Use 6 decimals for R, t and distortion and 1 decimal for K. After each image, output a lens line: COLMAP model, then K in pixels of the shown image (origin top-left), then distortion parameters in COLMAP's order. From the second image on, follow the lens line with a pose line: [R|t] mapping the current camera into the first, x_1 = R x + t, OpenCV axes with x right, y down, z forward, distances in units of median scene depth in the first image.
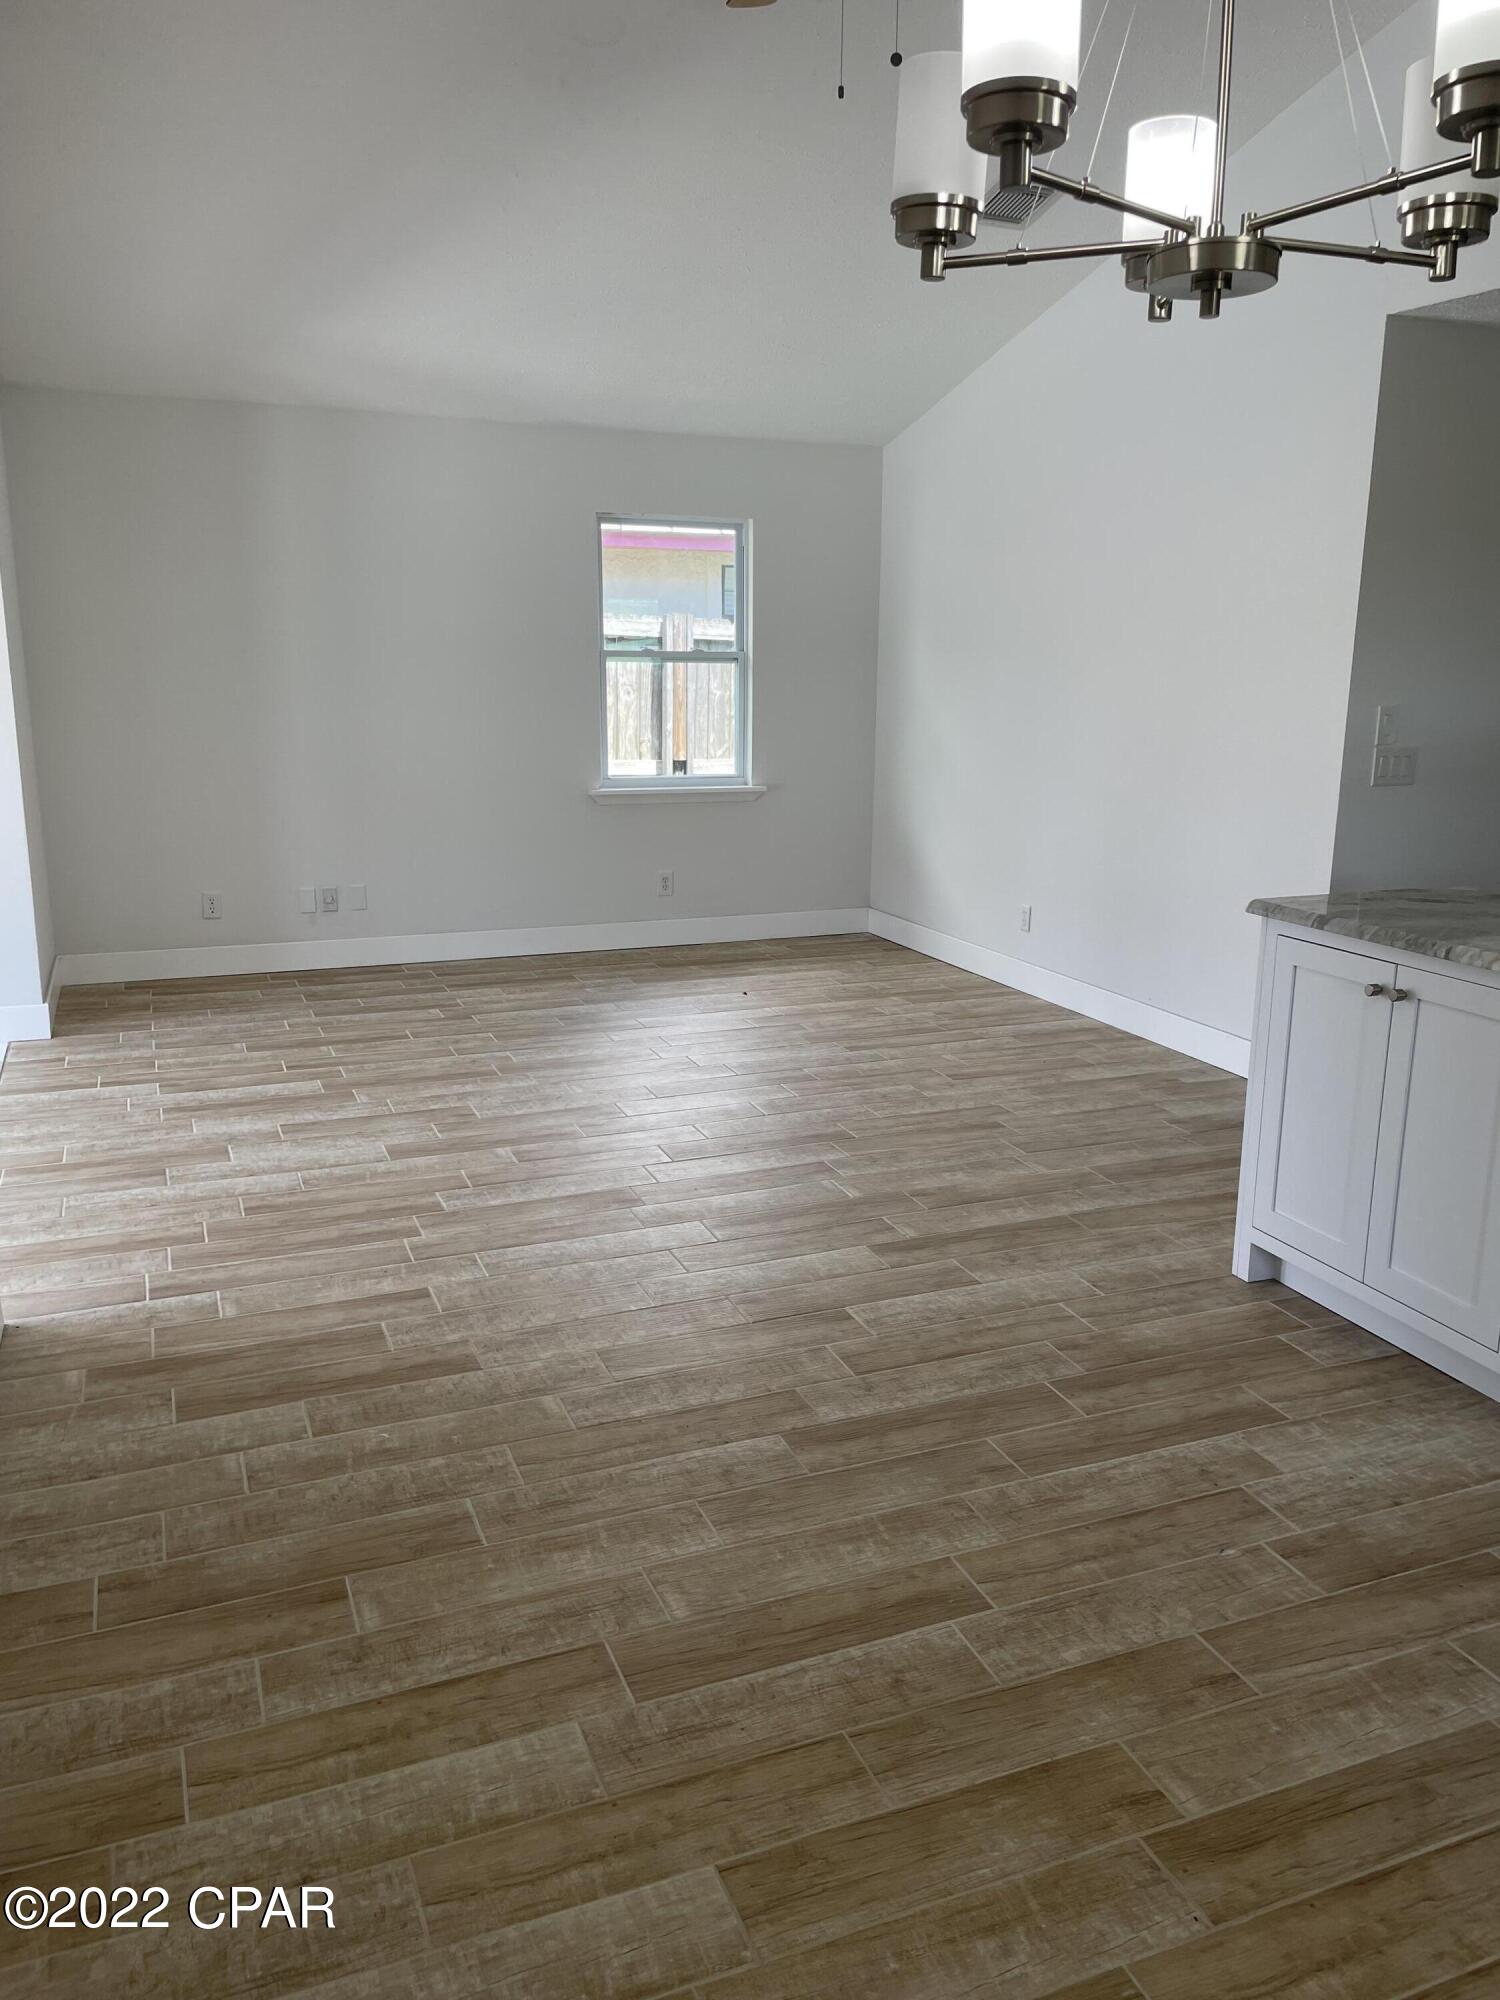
lens RADIAL K [[1512.7, 0, 777.9], [0, 1512.7, 979.5], [0, 0, 1]] dist [0.104420, -0.120793]
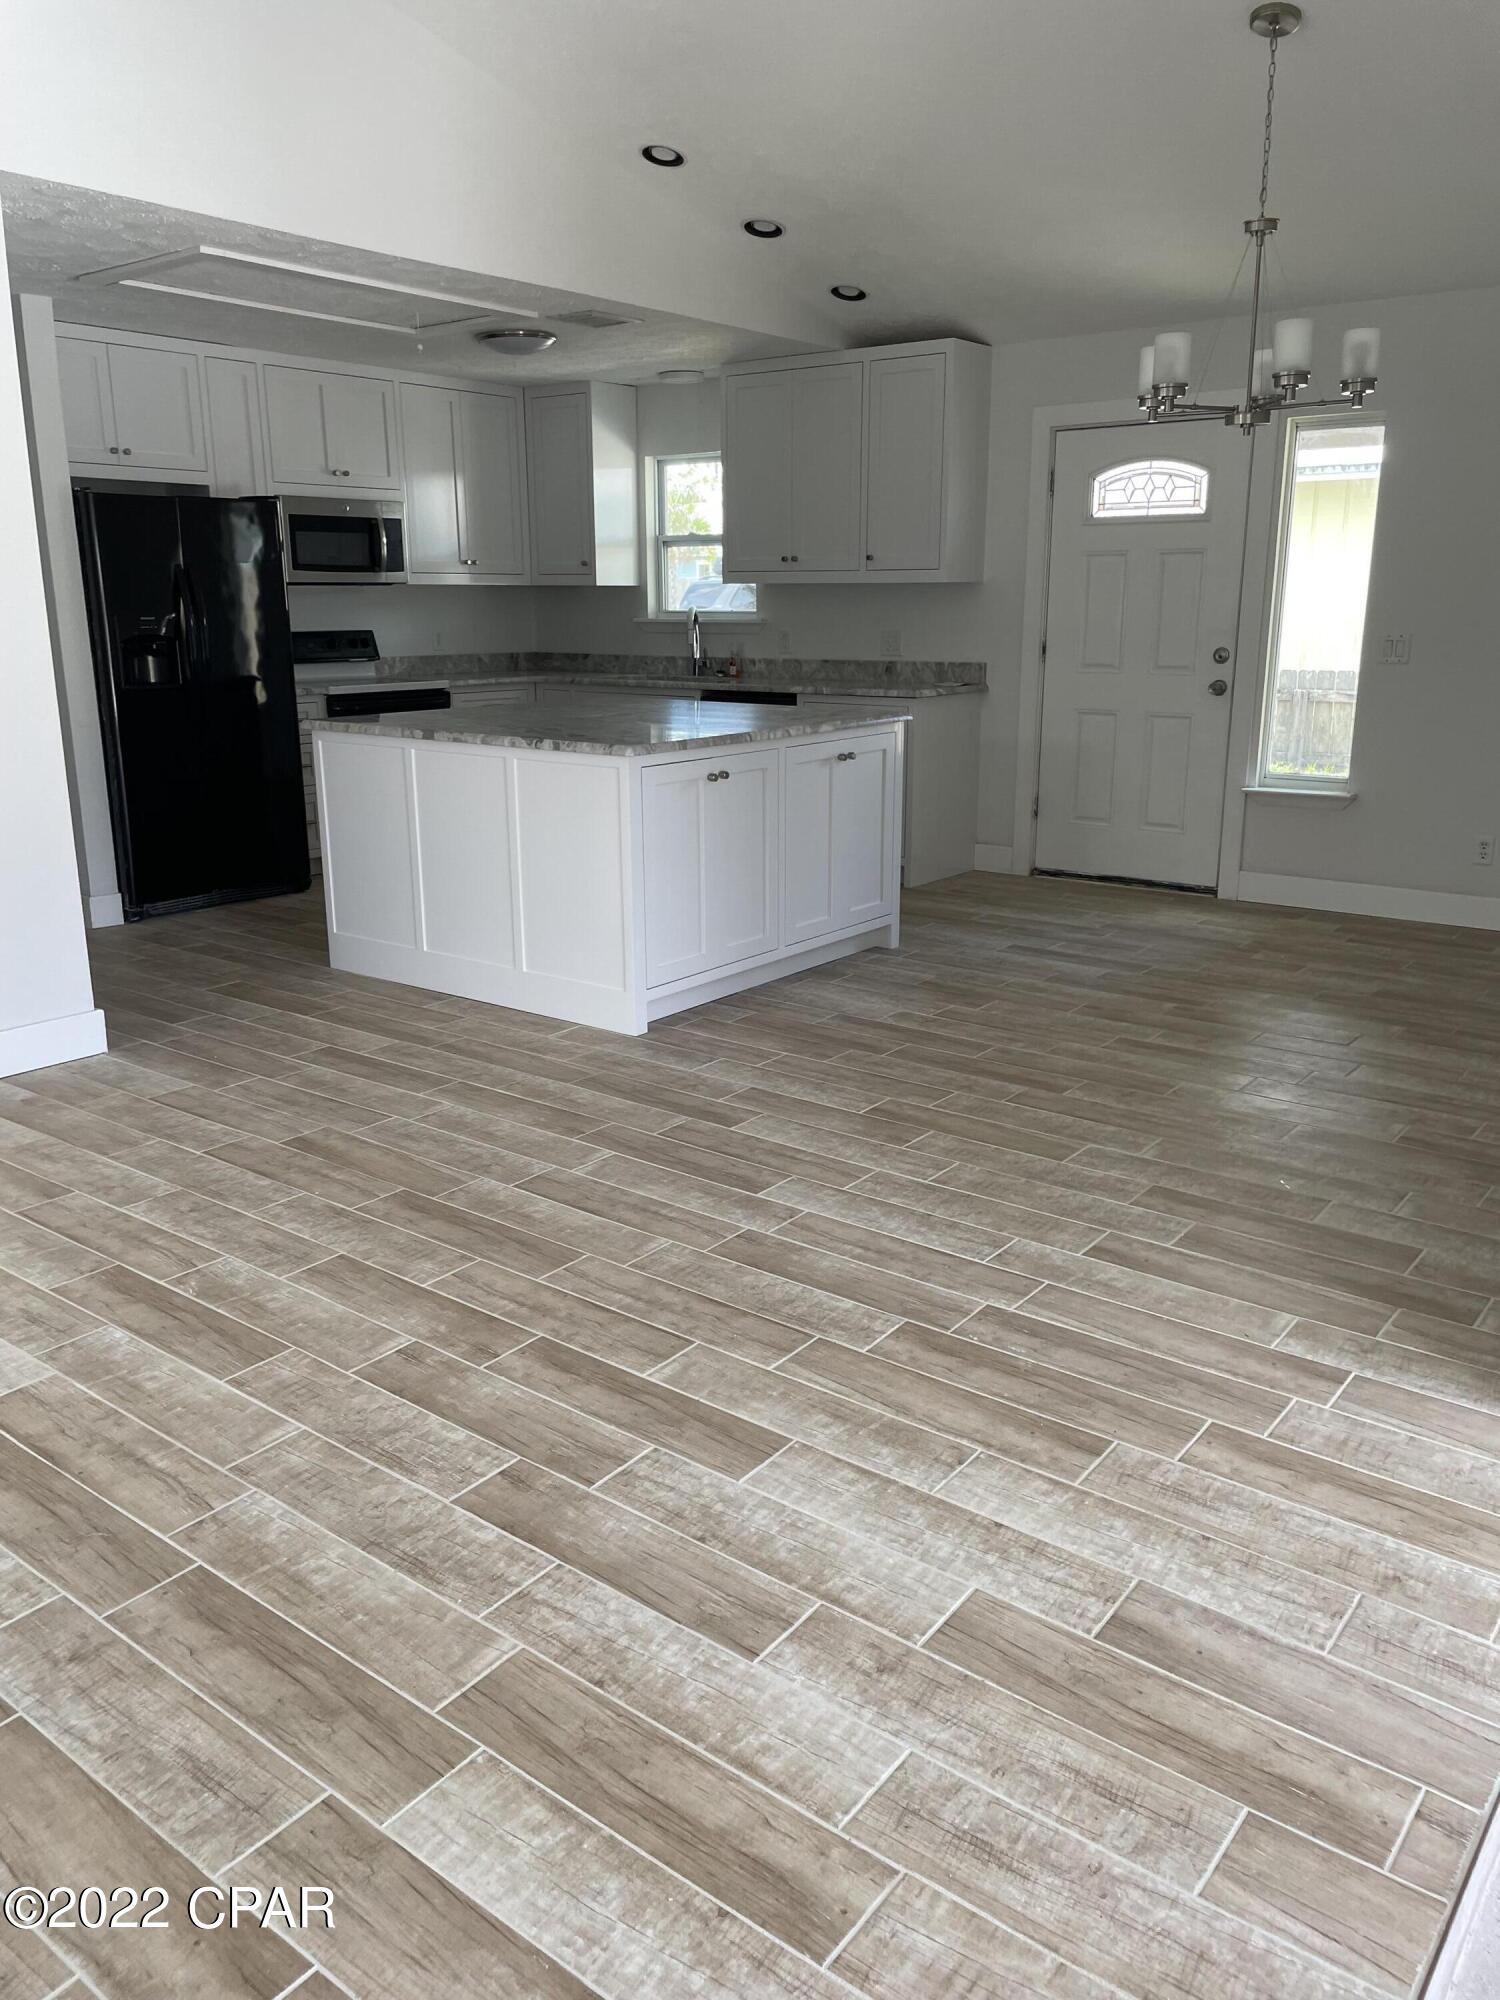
lens RADIAL K [[1512.8, 0, 756.5], [0, 1512.8, 982.6], [0, 0, 1]] dist [0.111701, -0.149805]
pose [[-0.500781, -0.222446, 0.836502, -0.751428], [0.183768, 0.917059, 0.353883, -0.261928], [-0.845841, 0.330940, -0.418367, 1.317475]]
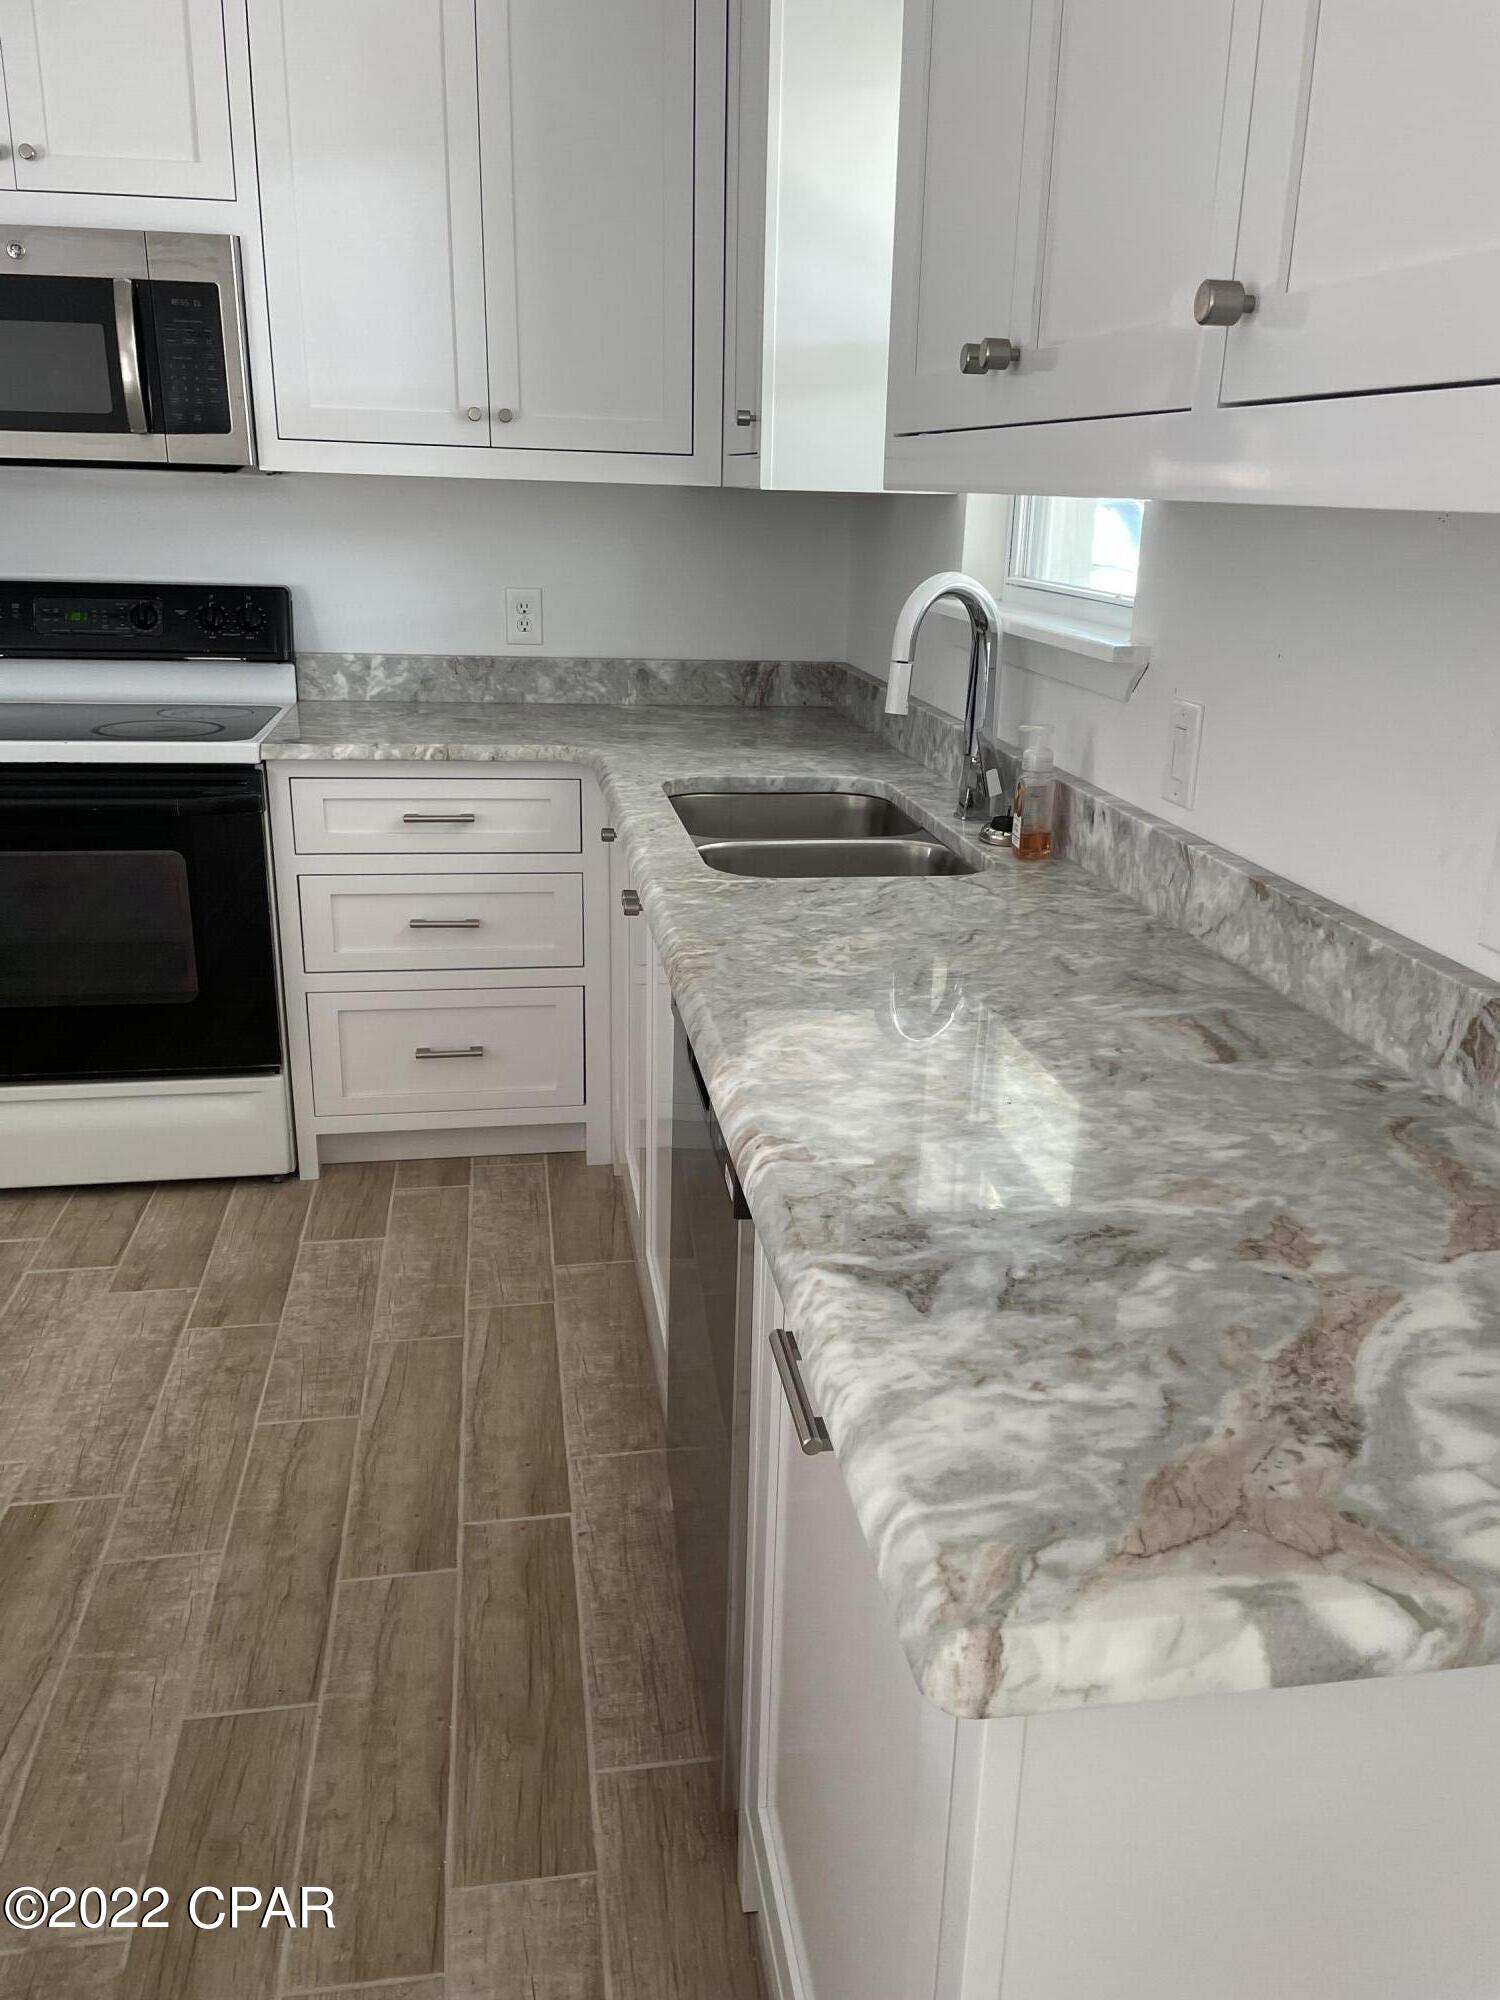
lens RADIAL K [[1512.7, 0, 777.9], [0, 1512.7, 979.5], [0, 0, 1]] dist [0.104420, -0.120793]
pose [[0.218133, -0.302747, 0.927773, 0.523383], [0.182973, 0.946494, 0.265837, -0.039505], [-0.958613, 0.111769, 0.261856, 0.309988]]
